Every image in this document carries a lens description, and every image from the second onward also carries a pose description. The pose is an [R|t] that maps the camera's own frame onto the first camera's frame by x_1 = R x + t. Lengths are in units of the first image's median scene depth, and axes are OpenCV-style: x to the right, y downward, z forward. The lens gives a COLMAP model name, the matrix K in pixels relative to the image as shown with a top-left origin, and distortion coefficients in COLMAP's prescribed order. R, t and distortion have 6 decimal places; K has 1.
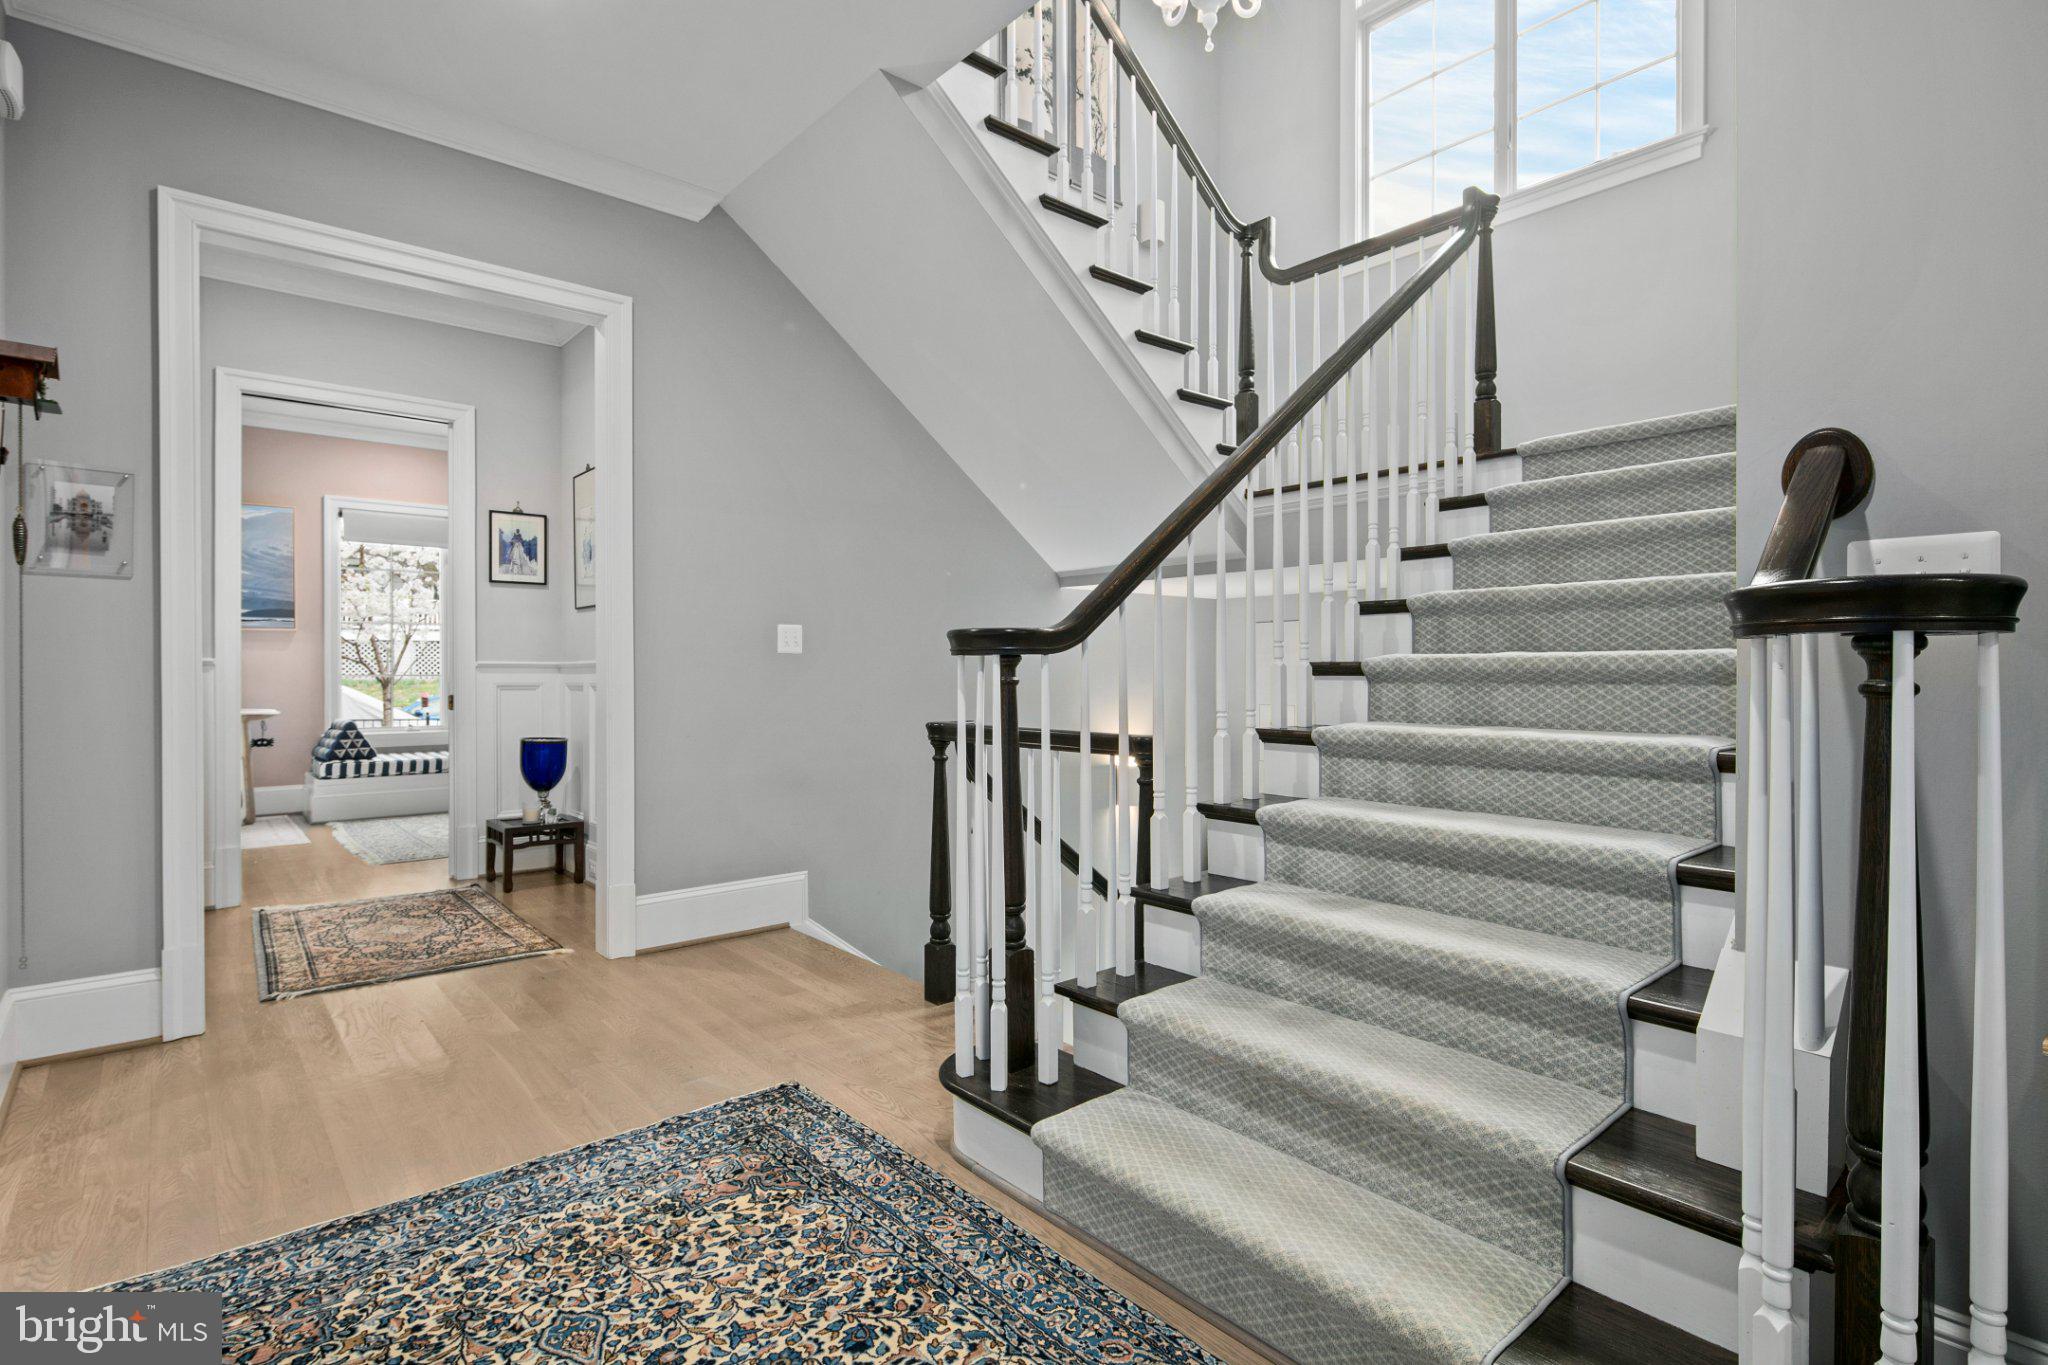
lens RADIAL K [[990.9, 0, 1024.0], [0, 990.9, 682.5], [0, 0, 1]] dist [0.000613, -0.000365]
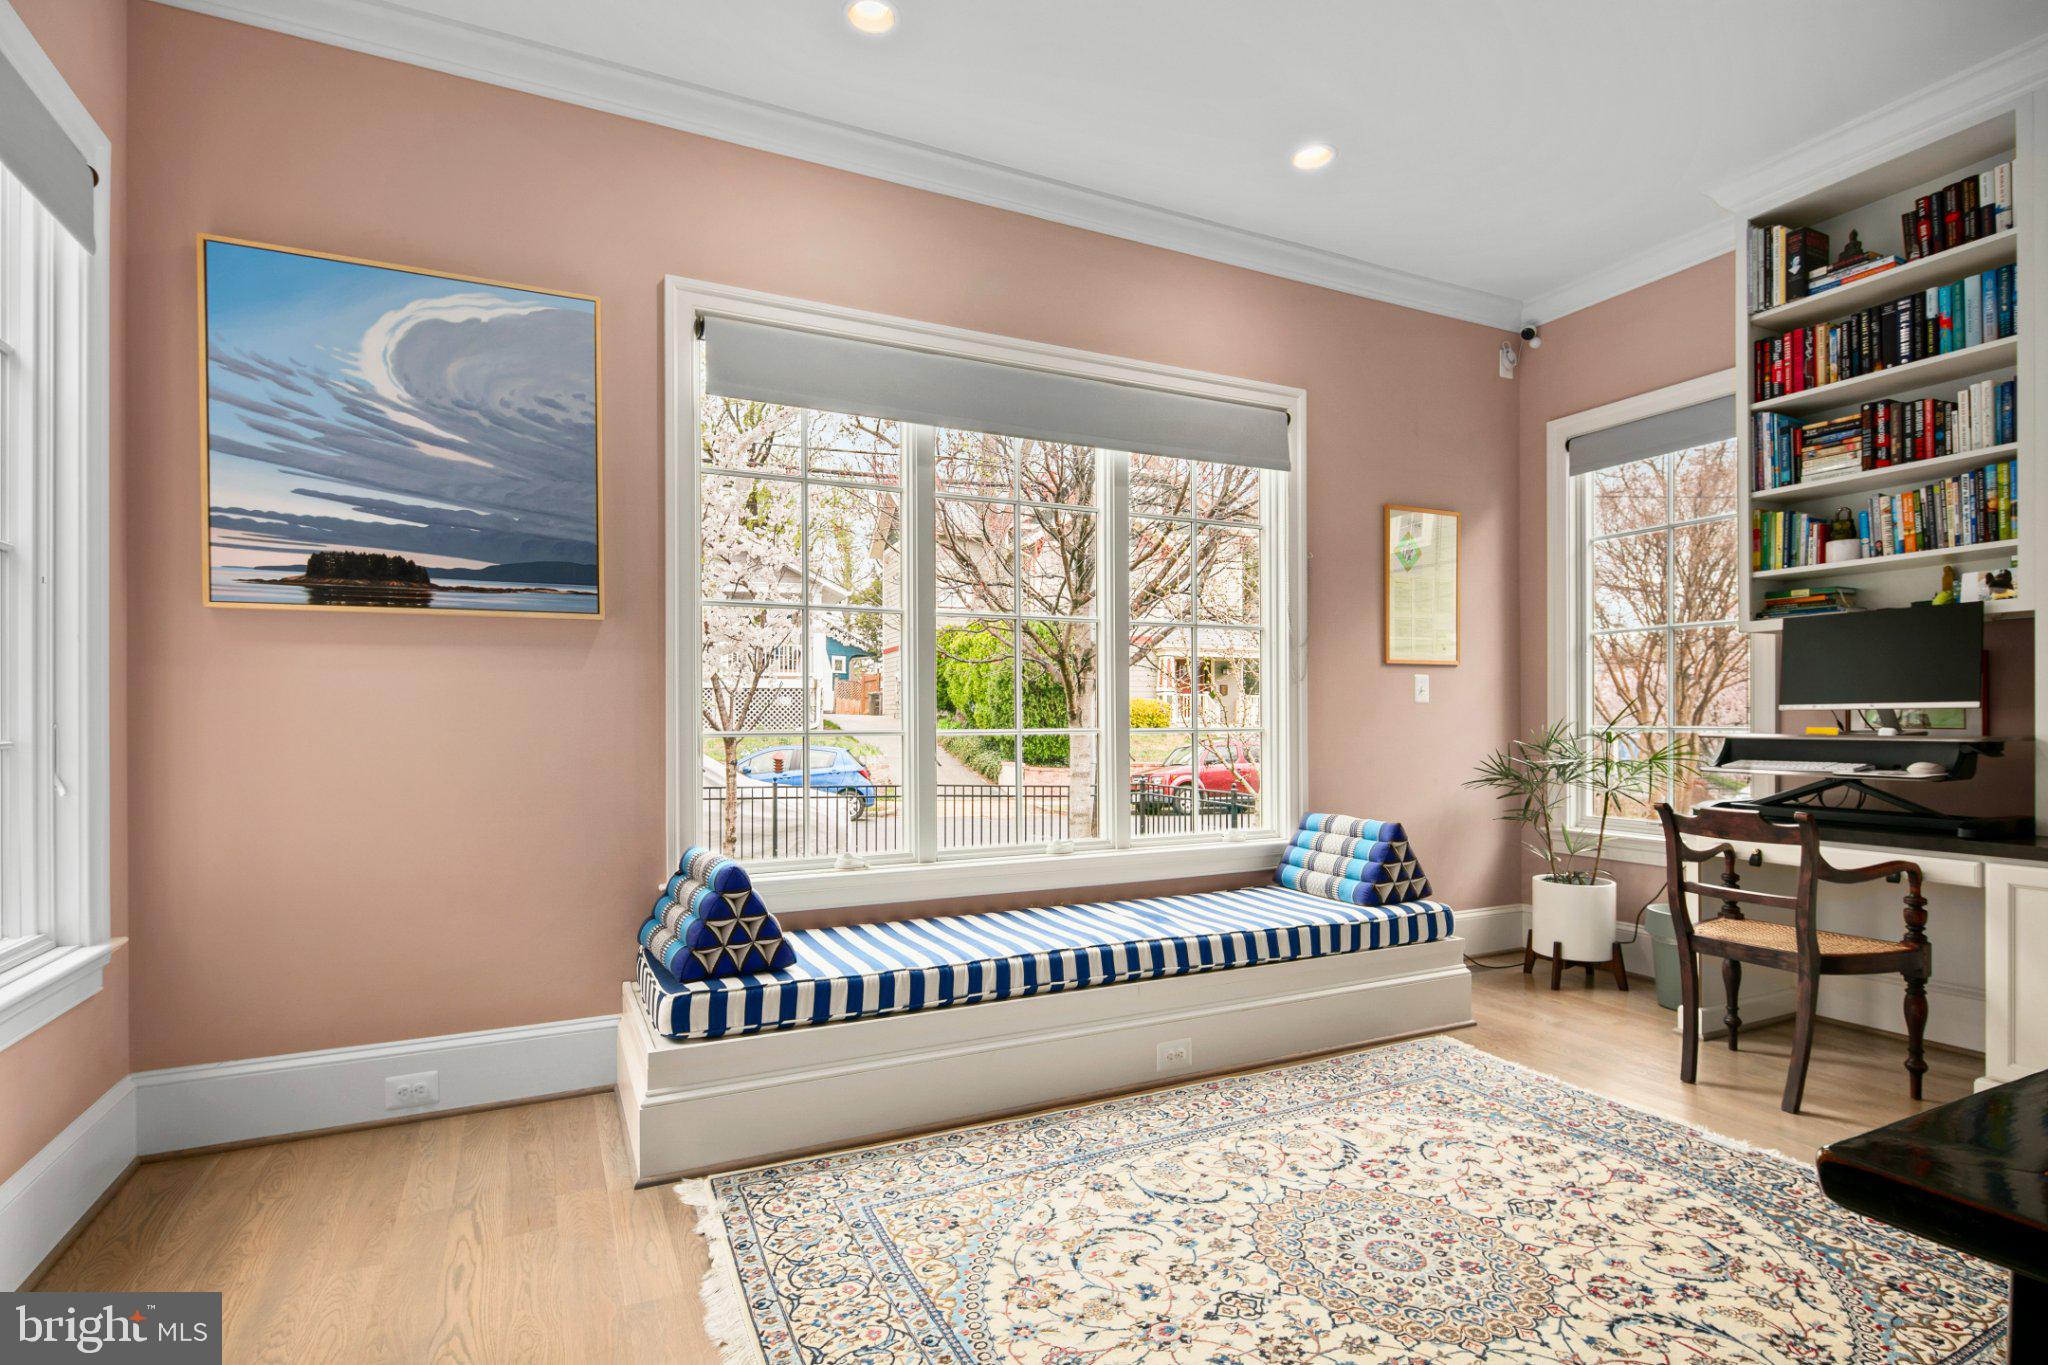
lens RADIAL K [[1008.2, 0, 1026.7], [0, 1008.2, 722.0], [0, 0, 1]] dist [-0.000933, -0.000197]
pose [[0.969690, -0.005522, -0.244276, -0.487397], [0.002508, 0.999917, -0.012648, -0.007029], [0.244326, 0.011652, 0.969623, 0.673182]]
